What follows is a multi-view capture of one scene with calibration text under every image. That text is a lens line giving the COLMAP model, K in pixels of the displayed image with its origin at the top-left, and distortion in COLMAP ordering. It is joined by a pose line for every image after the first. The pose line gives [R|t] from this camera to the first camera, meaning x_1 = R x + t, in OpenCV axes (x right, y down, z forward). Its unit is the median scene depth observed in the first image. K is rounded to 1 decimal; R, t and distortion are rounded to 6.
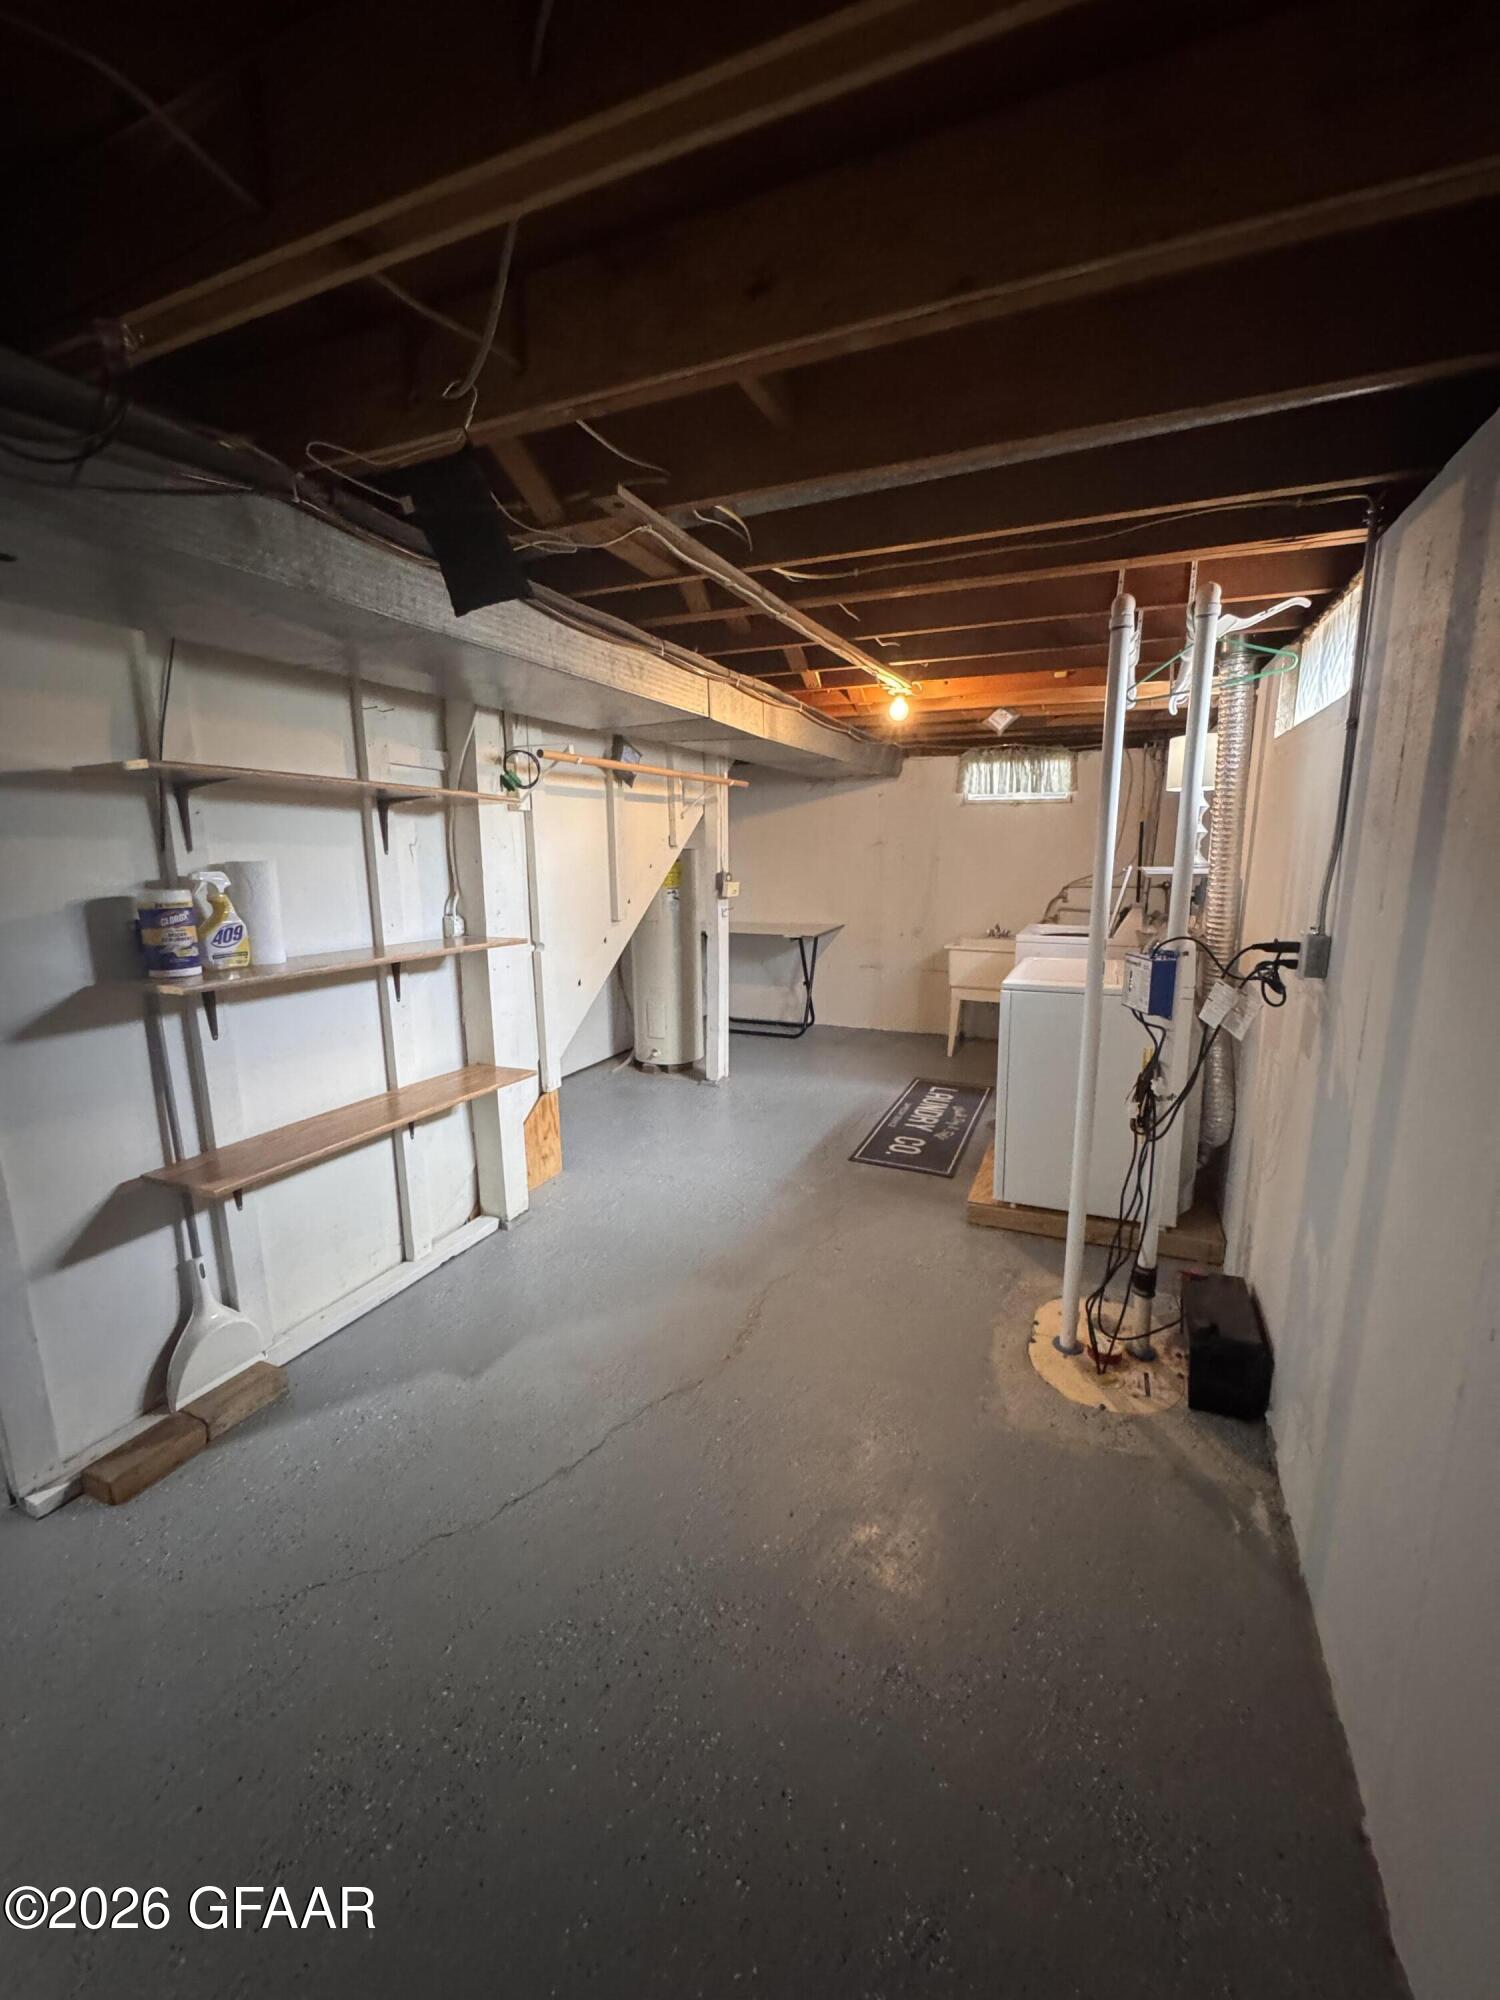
lens RADIAL K [[802.6, 0, 752.8], [0, 802.6, 998.4], [0, 0, 1]] dist [-0.000141, -0.000346]
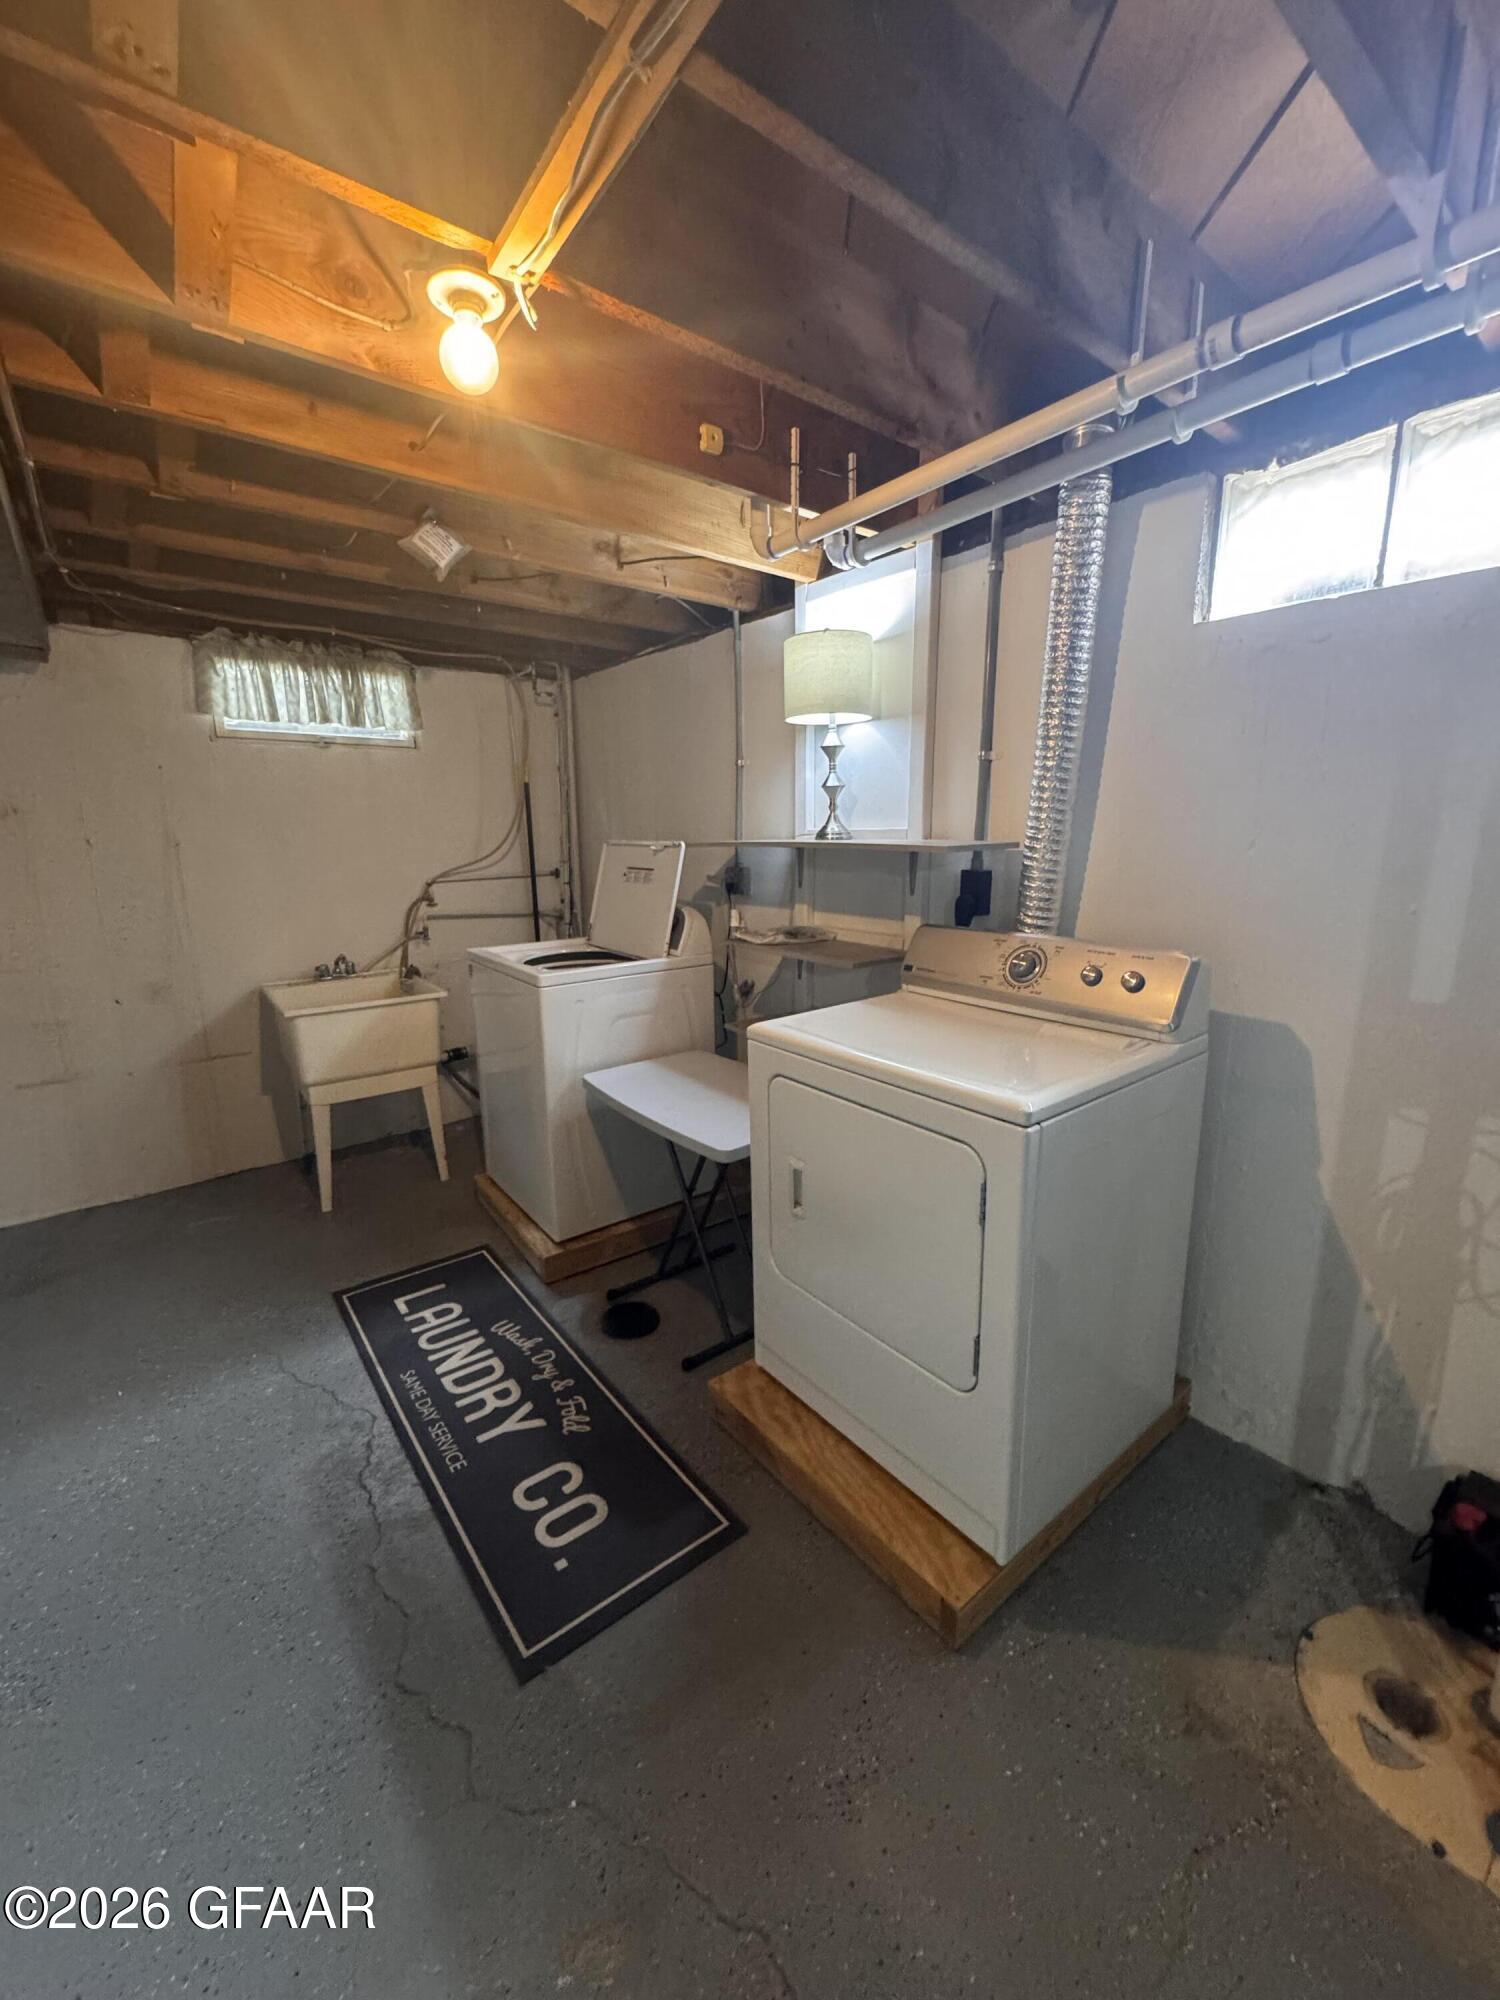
lens RADIAL K [[802.6, 0, 756.2], [0, 802.6, 991.3], [0, 0, 1]] dist [-0.000141, -0.000346]
pose [[0.468477, -0.176481, 0.865669, -0.066402], [0.175072, 0.978959, 0.104833, -0.091628], [-0.865955, 0.102443, 0.489517, 0.572603]]
